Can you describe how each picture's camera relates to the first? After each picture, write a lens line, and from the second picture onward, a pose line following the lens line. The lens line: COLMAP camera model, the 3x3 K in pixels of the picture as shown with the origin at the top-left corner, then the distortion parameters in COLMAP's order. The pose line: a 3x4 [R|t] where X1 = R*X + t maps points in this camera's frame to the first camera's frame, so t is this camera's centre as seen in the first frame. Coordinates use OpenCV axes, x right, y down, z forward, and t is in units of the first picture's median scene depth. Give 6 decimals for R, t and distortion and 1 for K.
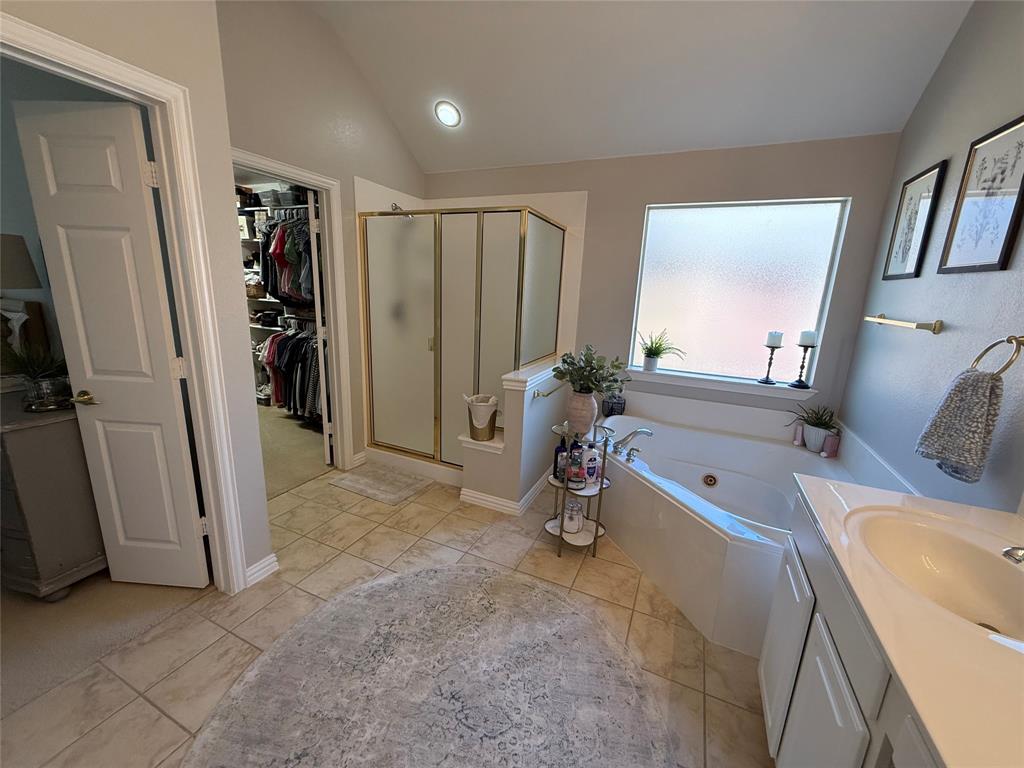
lens RADIAL K [[407.7, 0, 509.8], [0, 407.7, 382.8], [0, 0, 1]] dist [-0.000963, 0.001021]
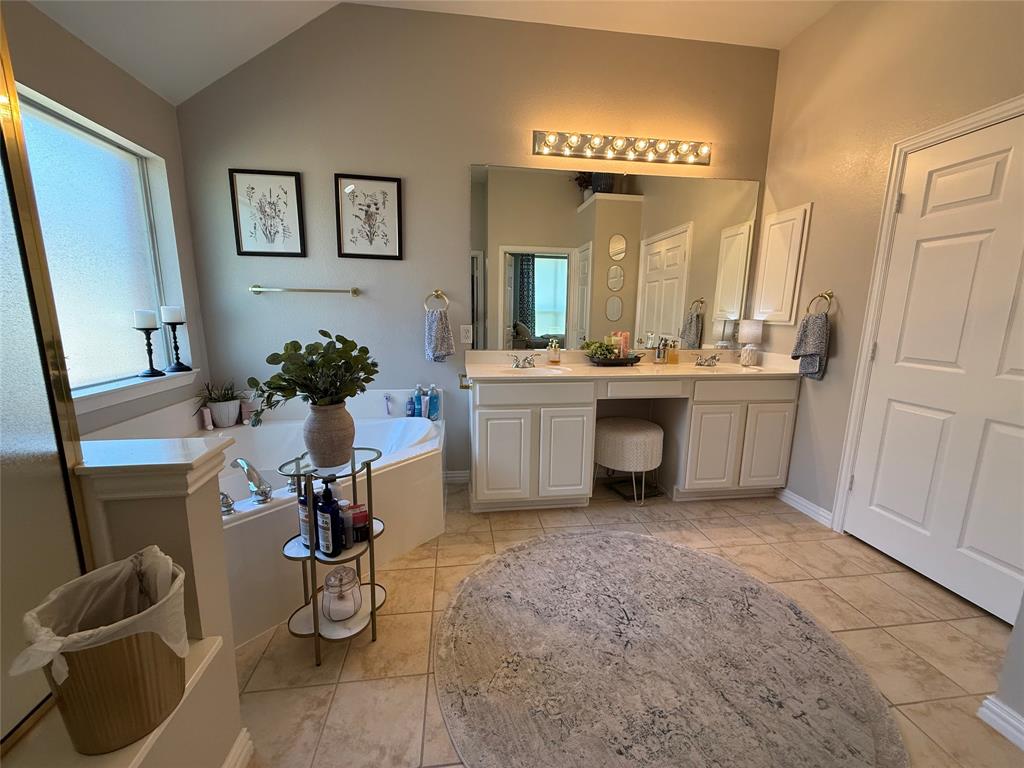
lens RADIAL K [[407.7, 0, 511.2], [0, 407.7, 382.5], [0, 0, 1]] dist [-0.000963, 0.001021]
pose [[-0.533087, -0.194671, 0.823360, -0.569655], [0.157122, 0.933462, 0.322432, -0.195752], [-0.831343, 0.301252, -0.467029, 1.175639]]
